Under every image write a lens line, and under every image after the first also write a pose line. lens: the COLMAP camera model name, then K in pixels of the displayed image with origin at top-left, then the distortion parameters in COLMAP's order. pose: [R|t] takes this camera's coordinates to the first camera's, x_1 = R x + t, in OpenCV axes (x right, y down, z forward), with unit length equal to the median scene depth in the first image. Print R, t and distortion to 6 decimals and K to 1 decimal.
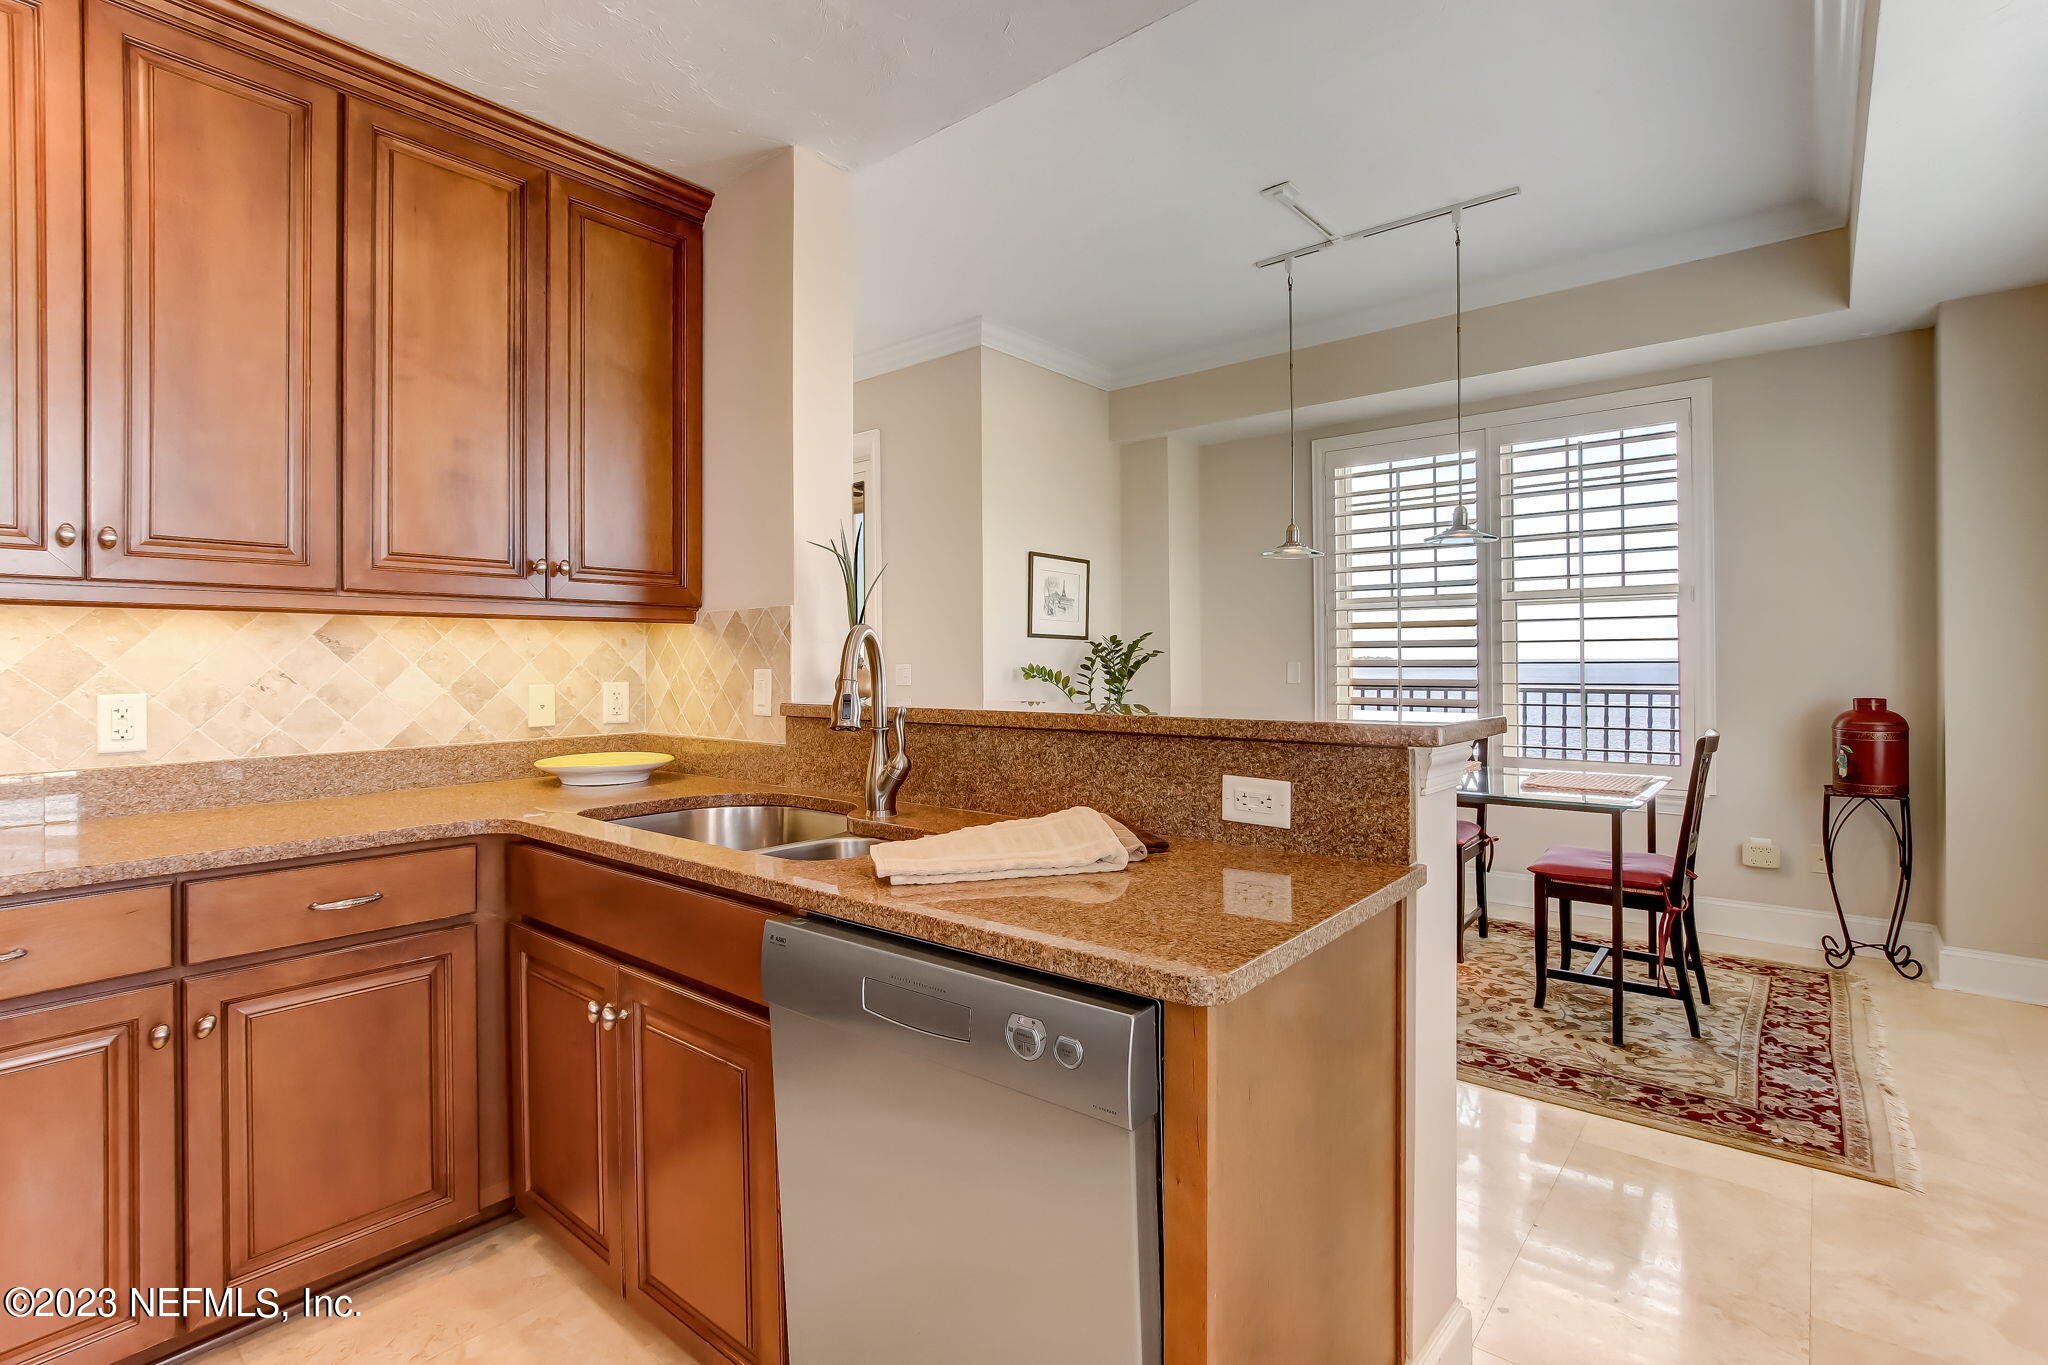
lens RADIAL K [[942.7, 0, 1038.6], [0, 942.7, 664.5], [0, 0, 1]] dist [-0.017843, 0.005814]
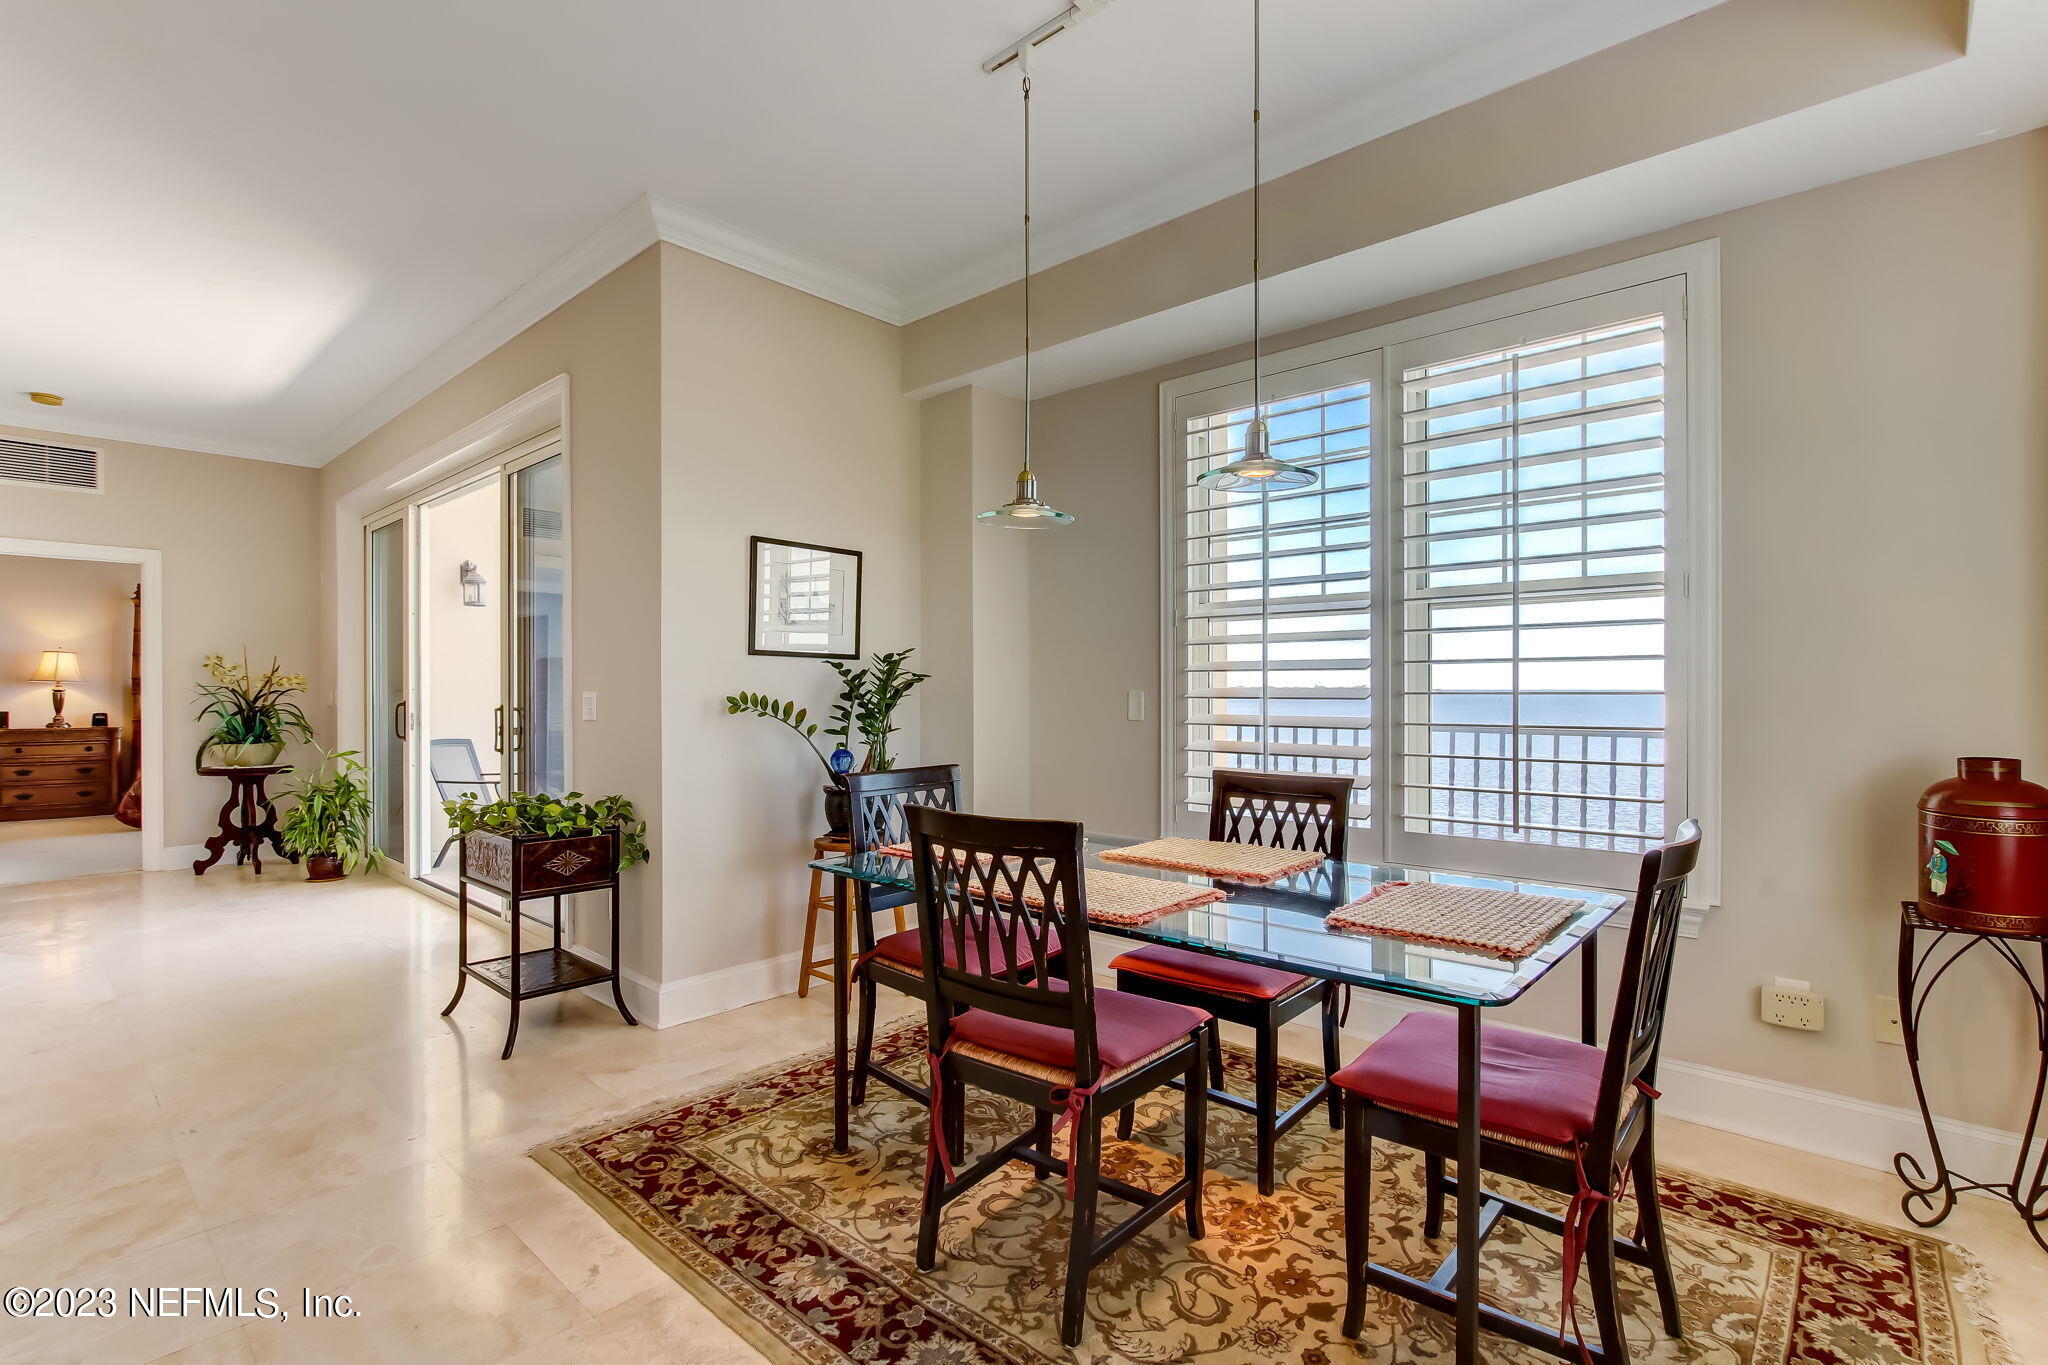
lens RADIAL K [[942.7, 0, 1027.1], [0, 942.7, 699.5], [0, 0, 1]] dist [-0.017843, 0.005814]
pose [[0.999065, 0.003750, -0.043077, 0.271183], [-0.003331, 0.999946, 0.009793, -0.002789], [0.043112, -0.009641, 0.999024, 0.336526]]
